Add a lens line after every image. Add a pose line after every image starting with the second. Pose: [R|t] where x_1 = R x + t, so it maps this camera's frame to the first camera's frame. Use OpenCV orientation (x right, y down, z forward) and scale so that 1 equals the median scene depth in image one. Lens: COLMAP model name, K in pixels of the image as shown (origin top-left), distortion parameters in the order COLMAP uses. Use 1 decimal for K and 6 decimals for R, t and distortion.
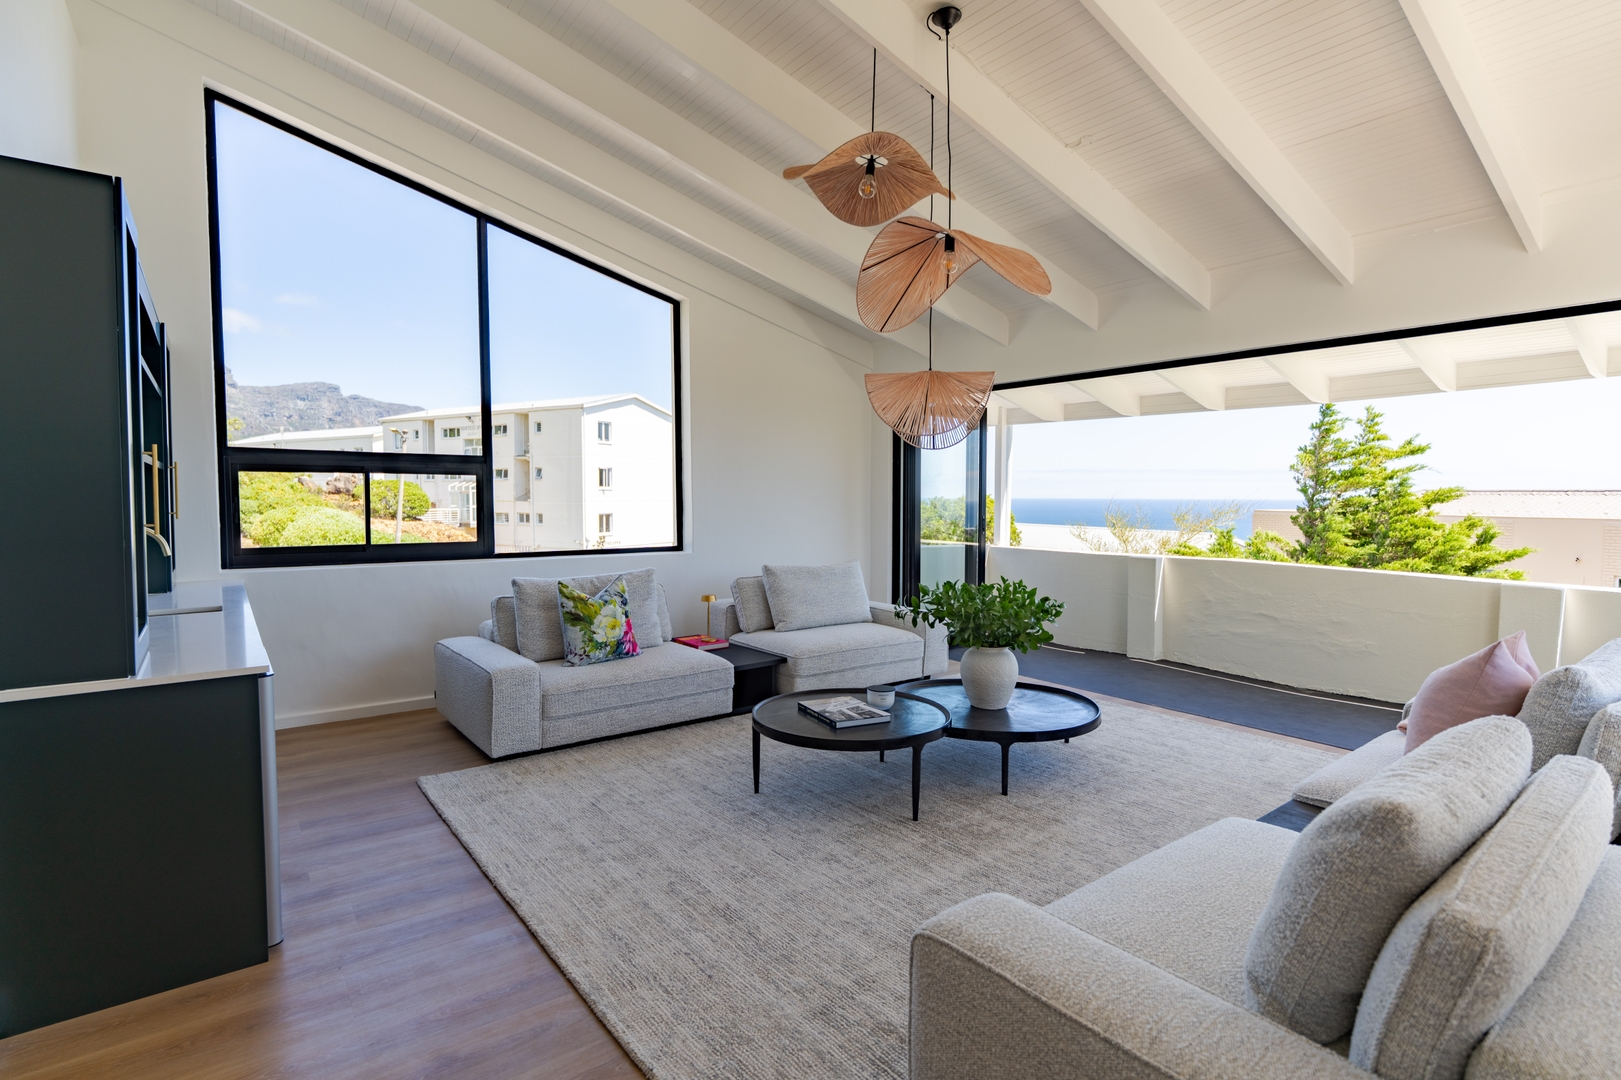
lens RADIAL K [[798.6, 0, 810.5], [0, 798.6, 540.0], [0, 0, 1]] dist [0.001382, -0.000144]
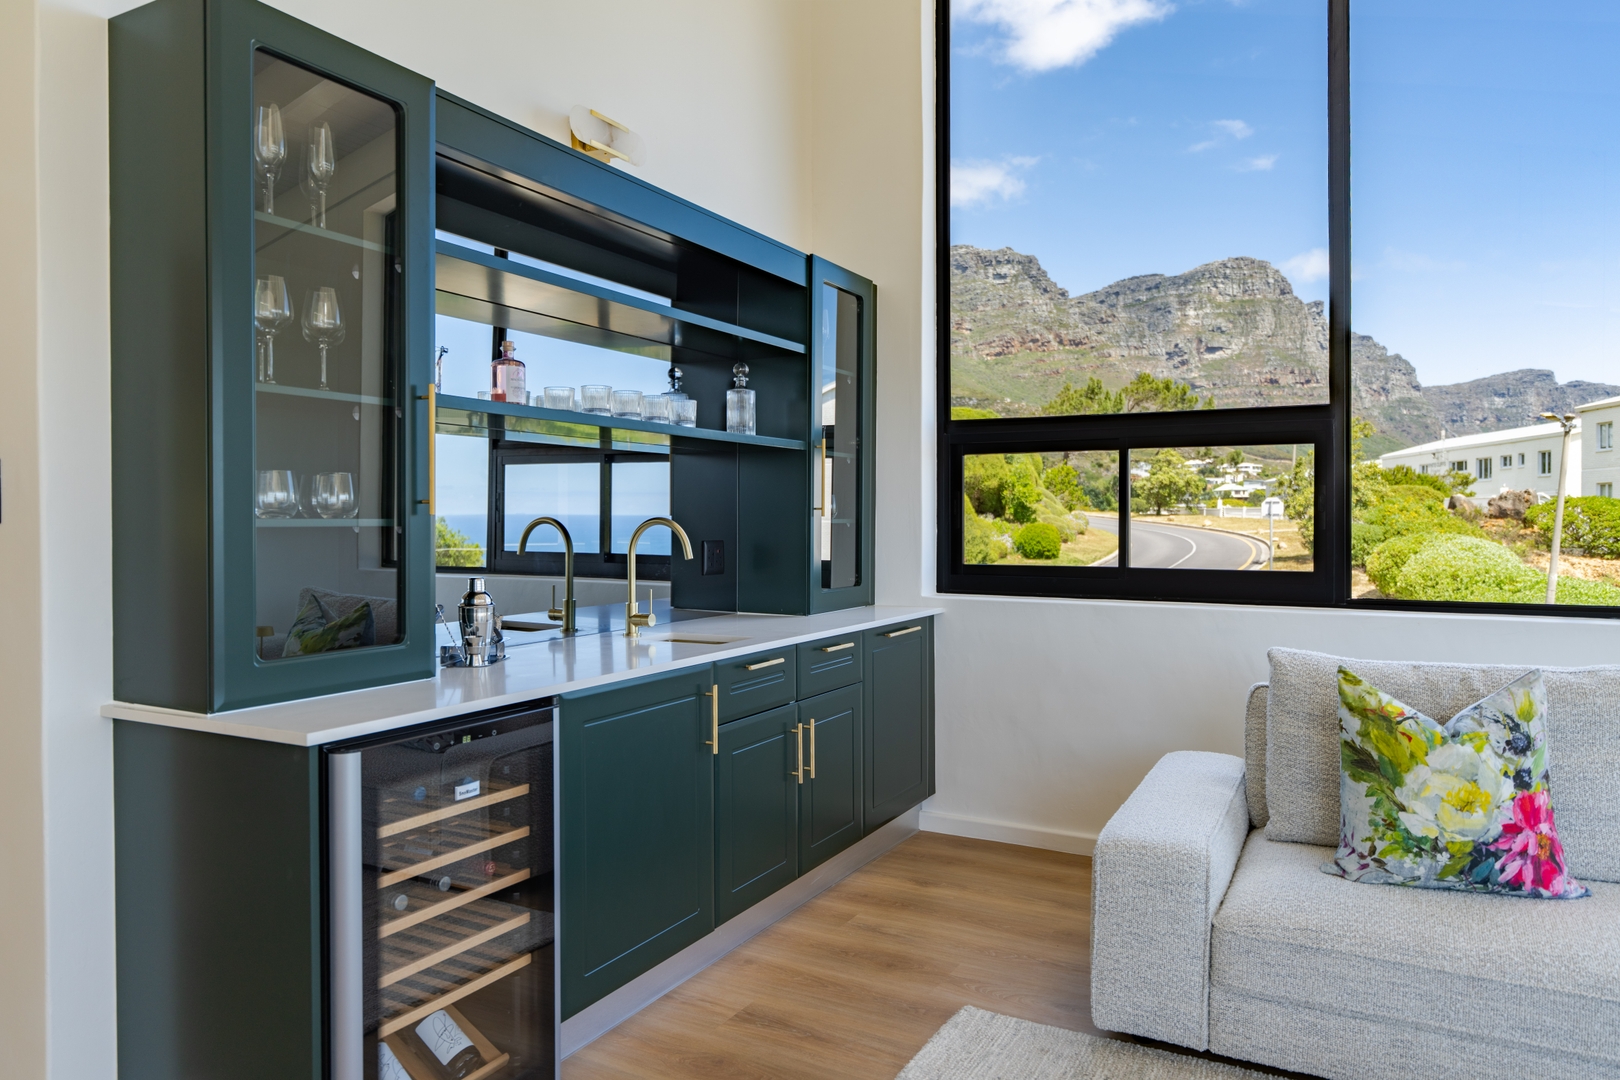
lens RADIAL K [[1061.9, 0, 810.0], [0, 1061.9, 540.0], [0, 0, 1]] dist [-0.001569, -0.000440]
pose [[0.417714, 0.013368, -0.908480, 0.076548], [-0.049795, 0.998726, -0.008200, 0.003310], [0.907213, 0.048663, 0.417847, 0.493921]]
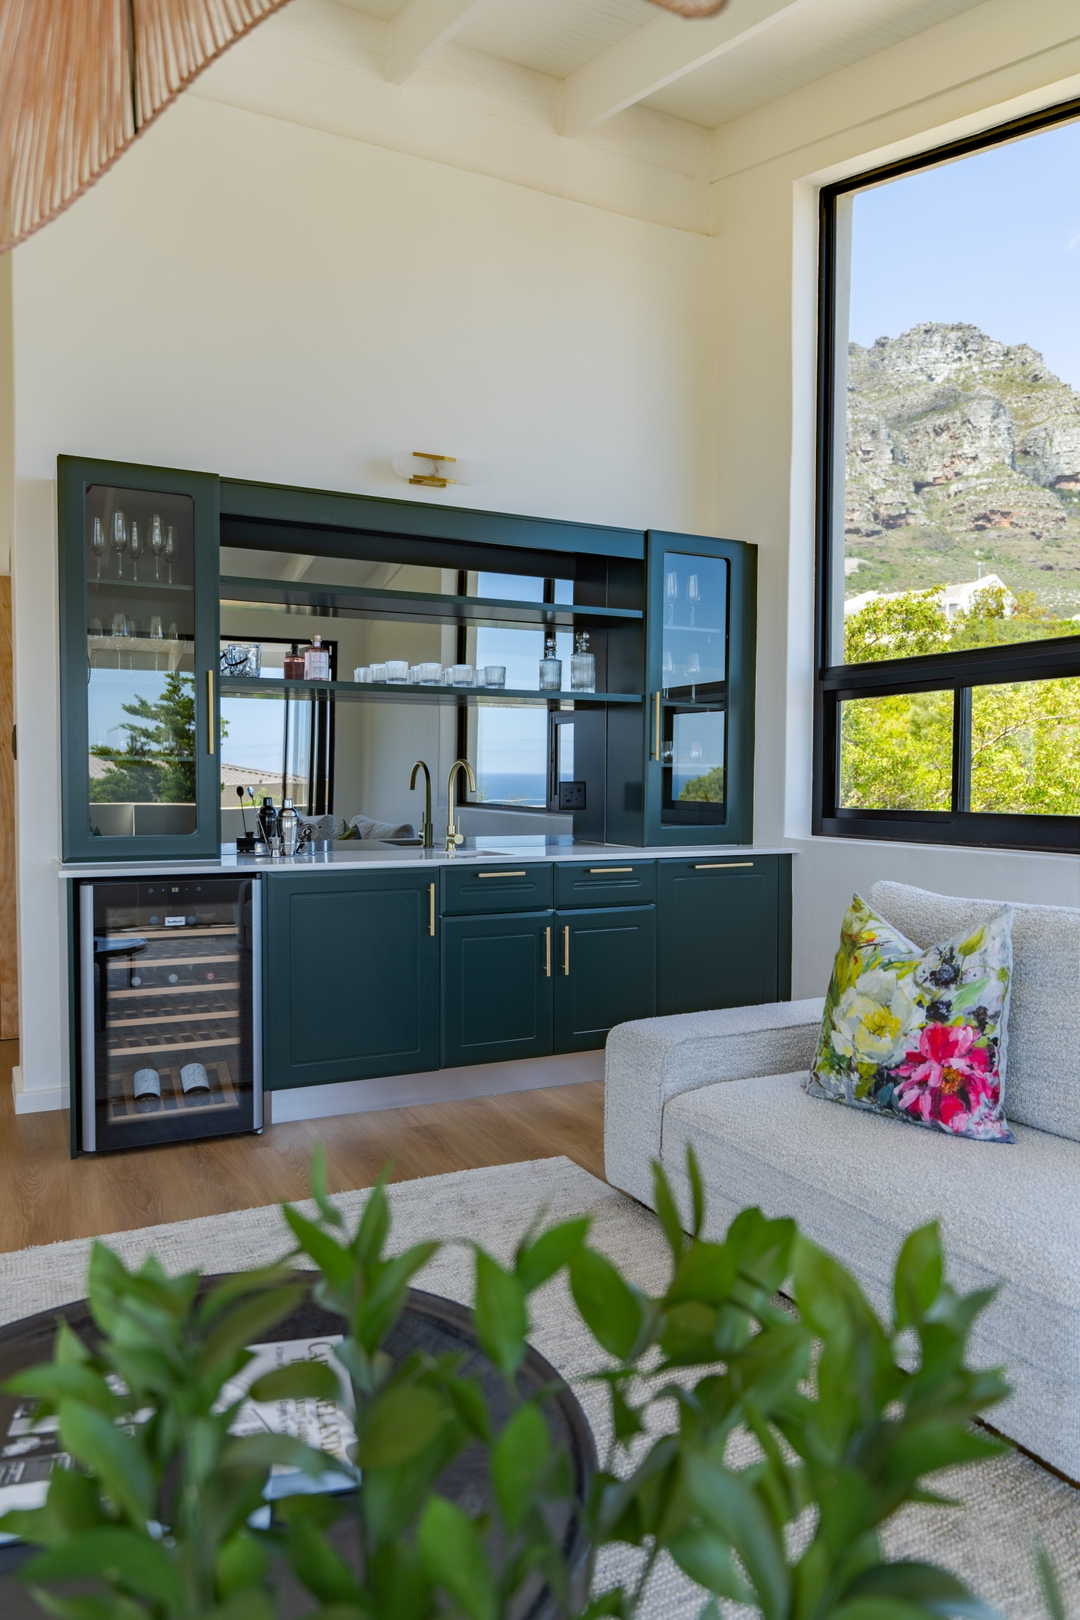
lens RADIAL K [[1061.9, 0, 526.8], [0, 1061.9, 823.9], [0, 0, 1]] dist [-0.001569, -0.000440]
pose [[-0.180790, 0.032983, -0.982969, 0.274420], [-0.060958, 0.997140, 0.044670, -0.001192], [0.981631, 0.067996, -0.178262, 0.902690]]
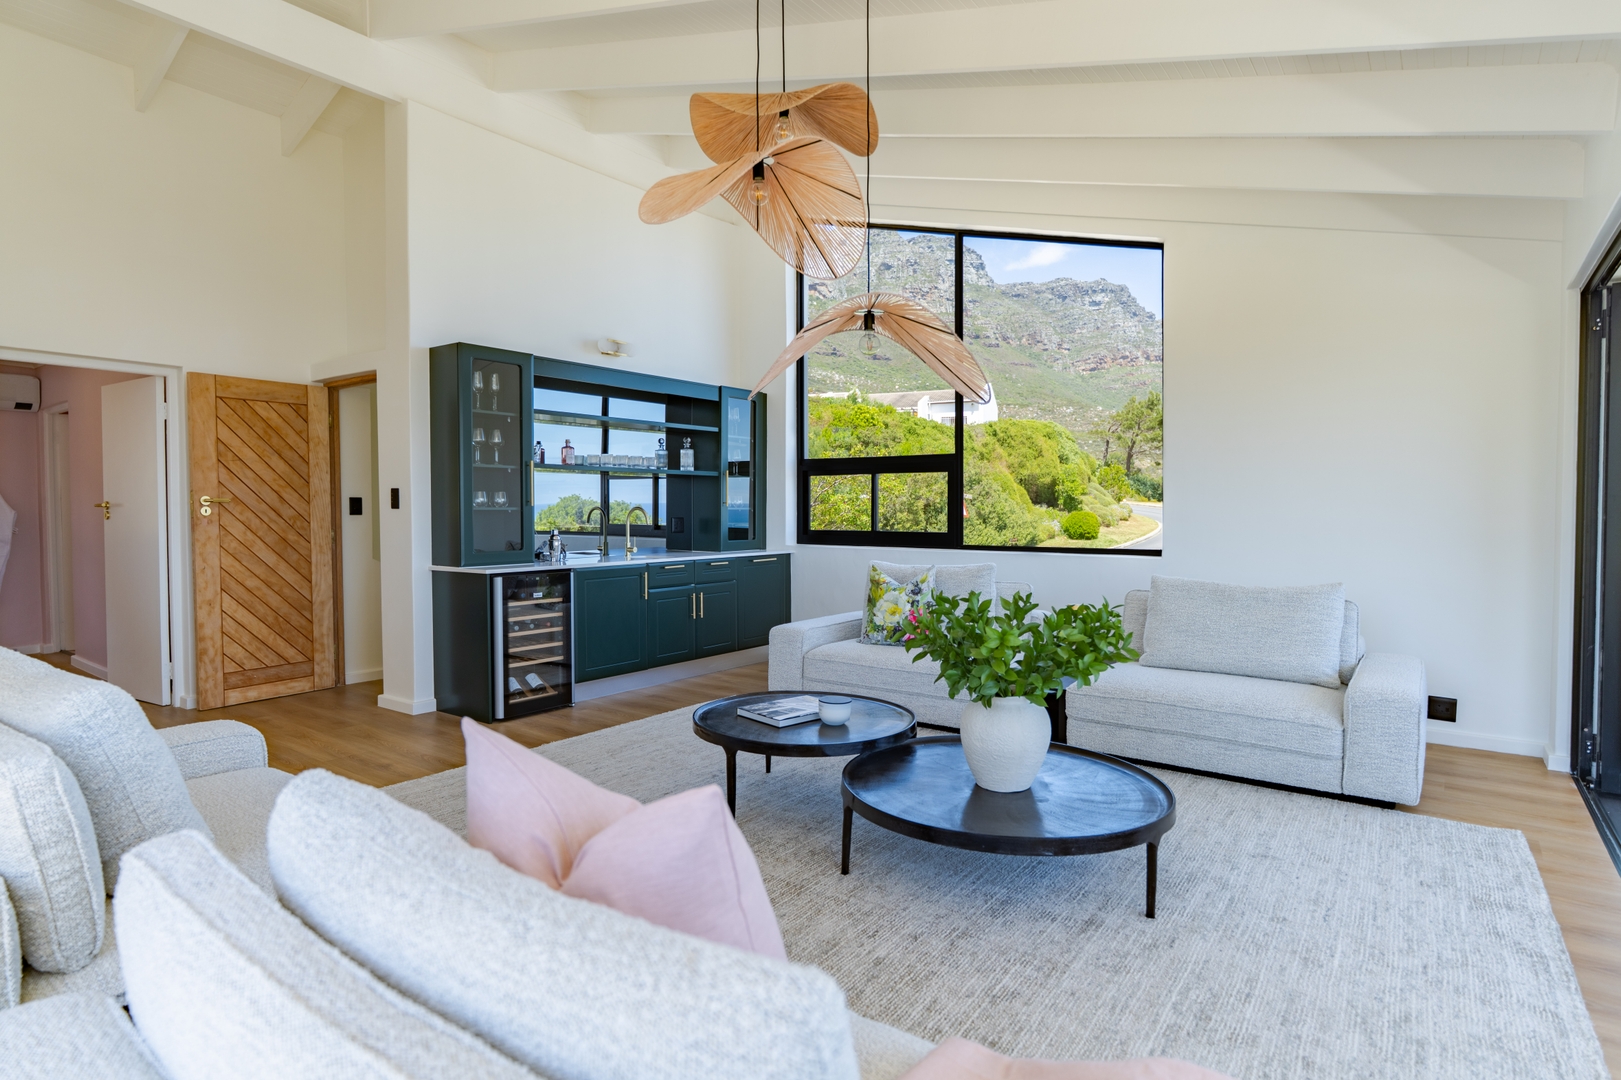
lens RADIAL K [[869.1, 0, 816.5], [0, 869.1, 537.5], [0, 0, 1]] dist [-0.004663, -0.000137]
pose [[0.290382, 0.027985, -0.956501, 0.775024], [-0.053655, 0.998476, 0.012924, 0.003175], [0.955405, 0.047568, 0.291441, 0.565756]]
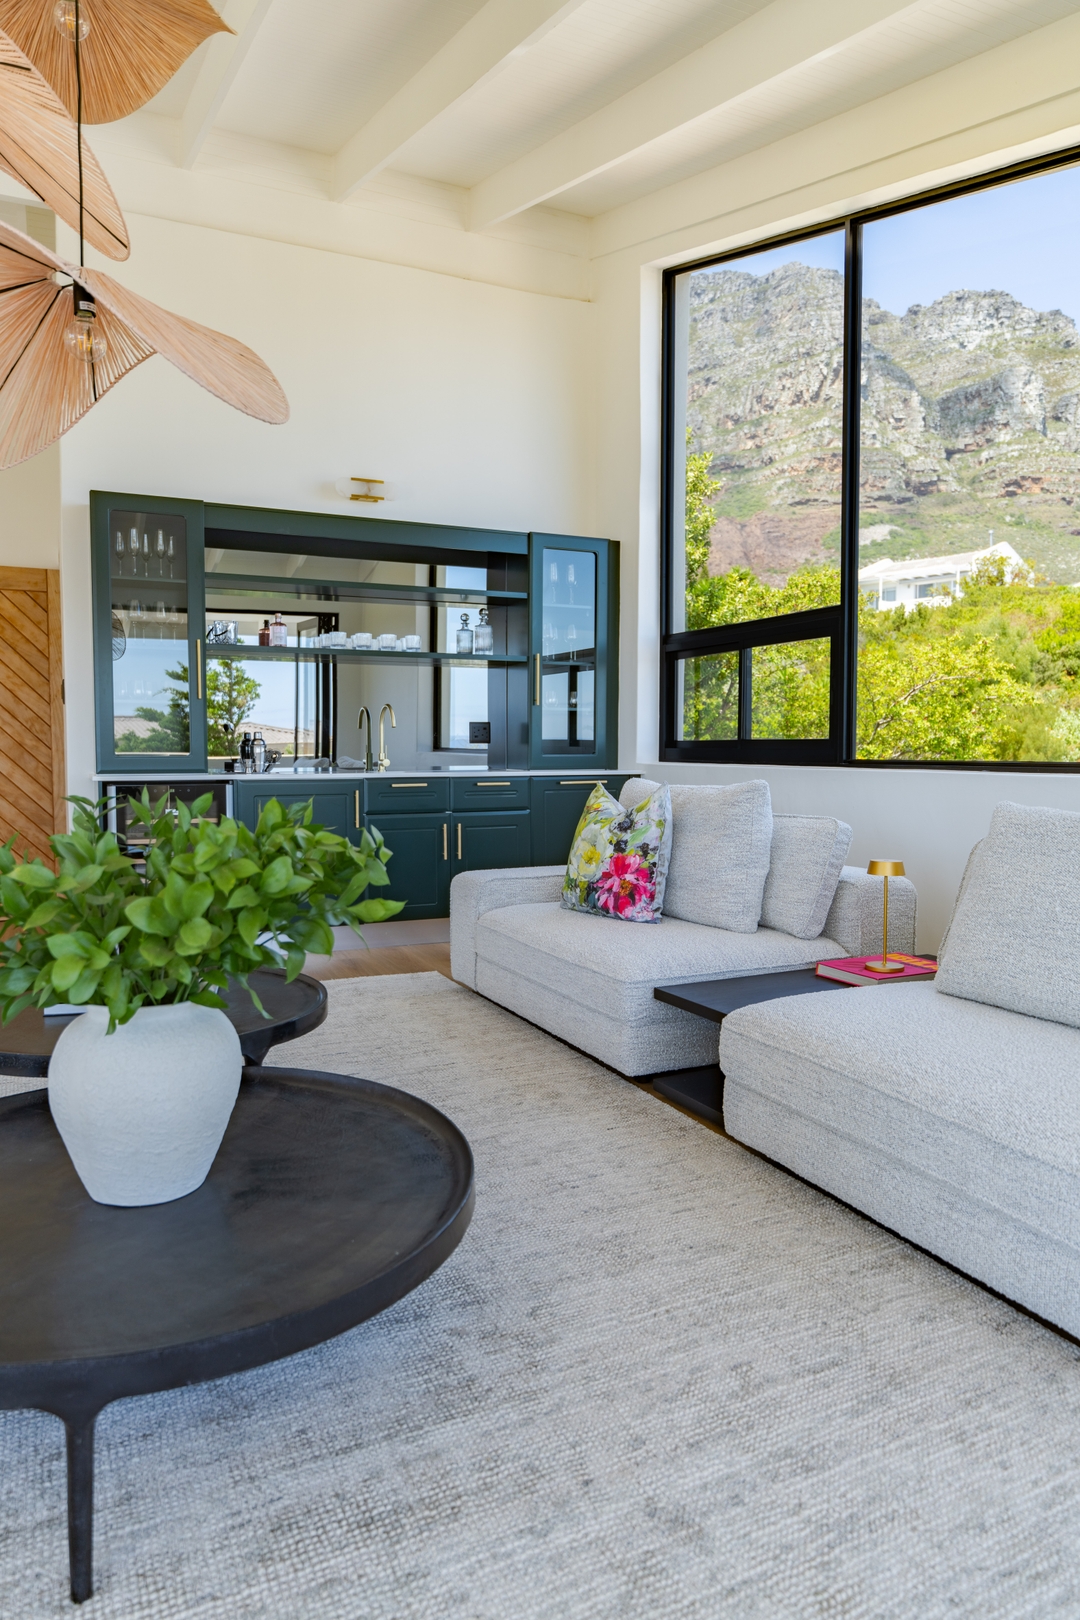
lens RADIAL K [[1036.3, 0, 540.0], [0, 1036.3, 810.0], [0, 0, 1]] dist [-0.002667, -0.000363]
pose [[-0.206494, 0.054091, -0.976952, 0.531174], [-0.057565, 0.996070, 0.067316, 0.018643], [0.976753, 0.070138, -0.202569, 1.102019]]
